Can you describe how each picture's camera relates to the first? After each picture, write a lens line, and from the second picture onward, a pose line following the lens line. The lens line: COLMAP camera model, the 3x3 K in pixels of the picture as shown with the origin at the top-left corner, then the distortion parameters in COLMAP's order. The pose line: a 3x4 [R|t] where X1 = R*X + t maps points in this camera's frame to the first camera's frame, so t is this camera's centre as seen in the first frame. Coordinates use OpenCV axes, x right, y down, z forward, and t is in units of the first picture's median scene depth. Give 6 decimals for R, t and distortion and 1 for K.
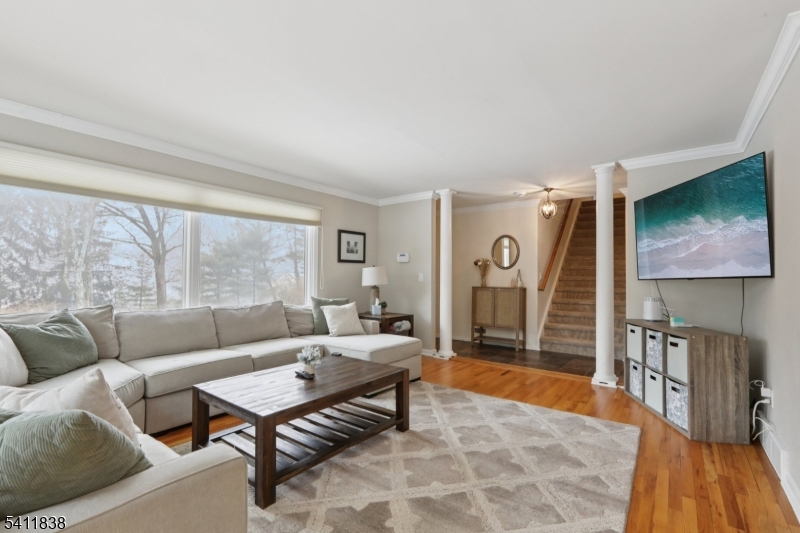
lens RADIAL K [[363.2, 0, 401.2], [0, 363.2, 271.3], [0, 0, 1]] dist [0.001656, 0.000209]
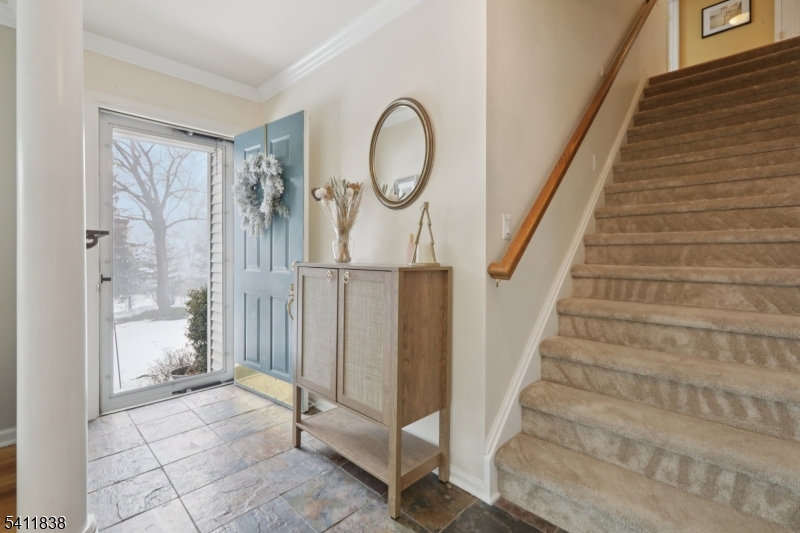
lens RADIAL K [[358.6, 0, 402.1], [0, 358.6, 260.3], [0, 0, 1]] dist [0.000226, 0.000212]
pose [[0.993524, -0.002699, -0.113587, 0.317881], [0.006357, 0.999472, 0.031854, 0.029273], [0.113442, -0.032370, 0.993017, 0.677197]]
